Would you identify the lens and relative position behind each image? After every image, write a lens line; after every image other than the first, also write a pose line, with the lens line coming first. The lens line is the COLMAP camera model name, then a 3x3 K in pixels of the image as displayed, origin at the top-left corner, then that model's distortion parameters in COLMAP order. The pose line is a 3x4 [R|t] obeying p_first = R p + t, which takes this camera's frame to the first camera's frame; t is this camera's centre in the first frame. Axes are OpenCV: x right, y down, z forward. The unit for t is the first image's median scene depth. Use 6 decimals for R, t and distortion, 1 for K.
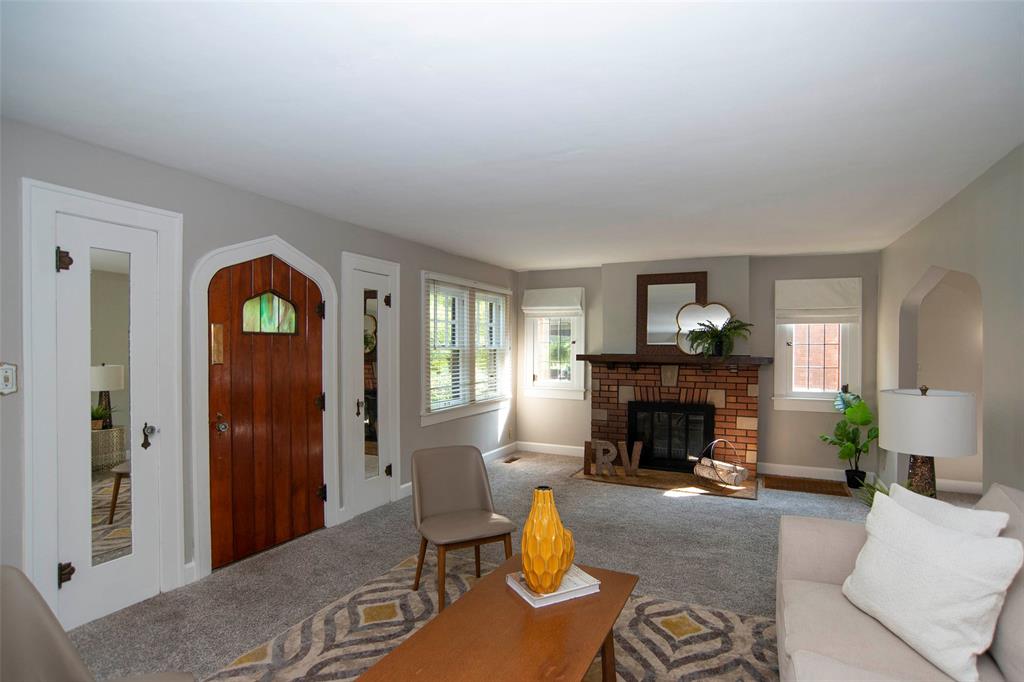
lens RADIAL K [[515.7, 0, 515.0], [0, 515.7, 351.2], [0, 0, 1]] dist [-0.084409, 0.043850]
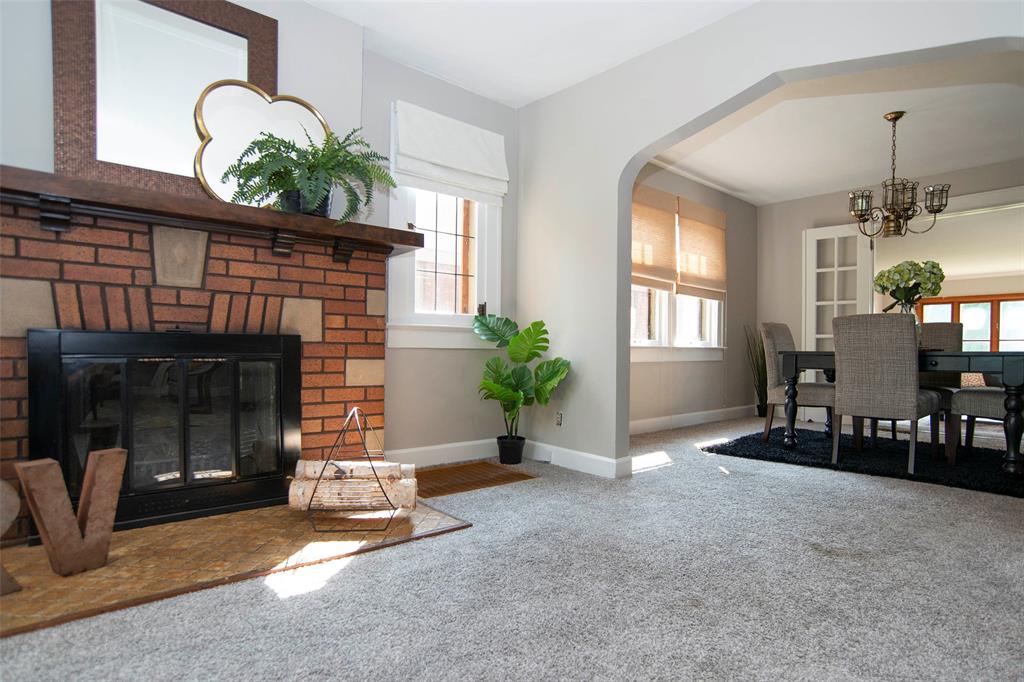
lens RADIAL K [[549.0, 0, 530.3], [0, 549.0, 360.0], [0, 0, 1]] dist [-0.083013, 0.048313]
pose [[0.380470, -0.018455, 0.924609, 0.046996], [-0.000222, 0.999799, 0.020047, 0.118388], [-0.924793, -0.007833, 0.380389, 0.655190]]
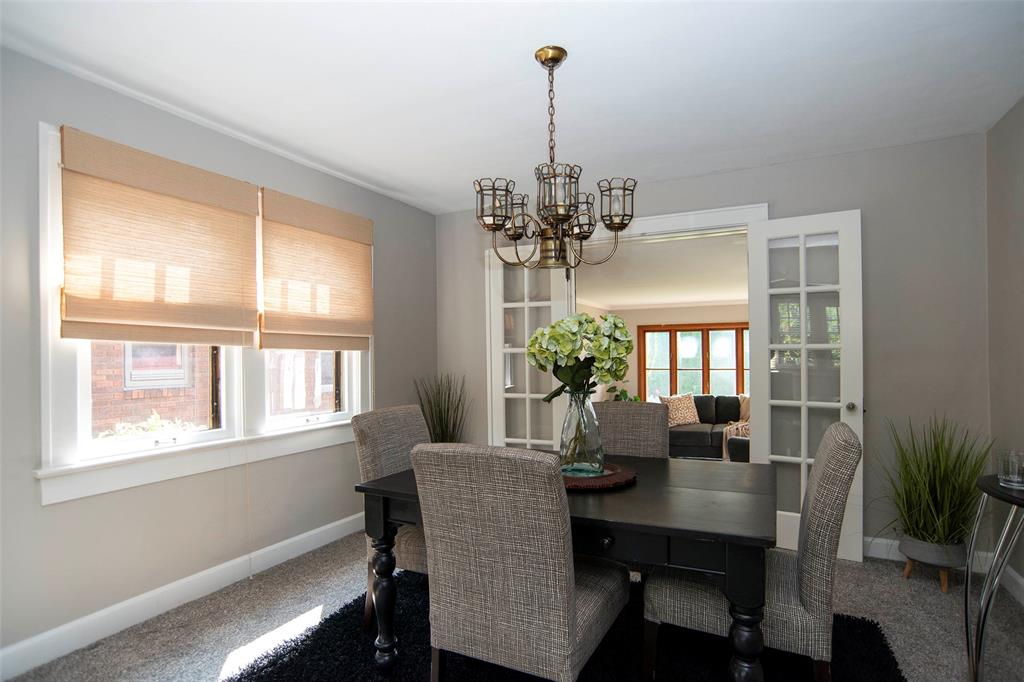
lens RADIAL K [[515.7, 0, 515.0], [0, 515.7, 351.2], [0, 0, 1]] dist [-0.084409, 0.043850]
pose [[0.026324, 0.003474, 0.999647, 0.487122], [0.018866, 0.999814, -0.003971, 0.035311], [-0.999475, 0.018964, 0.026253, 0.507745]]
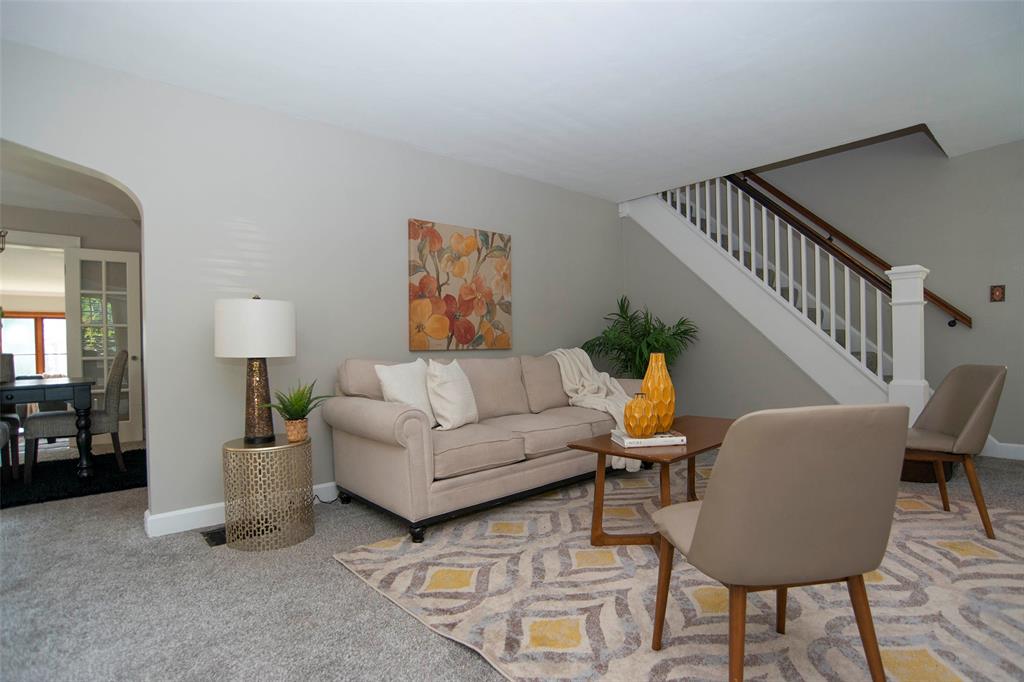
lens RADIAL K [[515.7, 0, 515.0], [0, 515.7, 351.2], [0, 0, 1]] dist [-0.084409, 0.043850]
pose [[-0.924944, 0.008186, 0.380014, -0.034693], [0.017149, 0.999649, 0.020205, 0.077394], [-0.379716, 0.025205, -0.924760, 0.784767]]
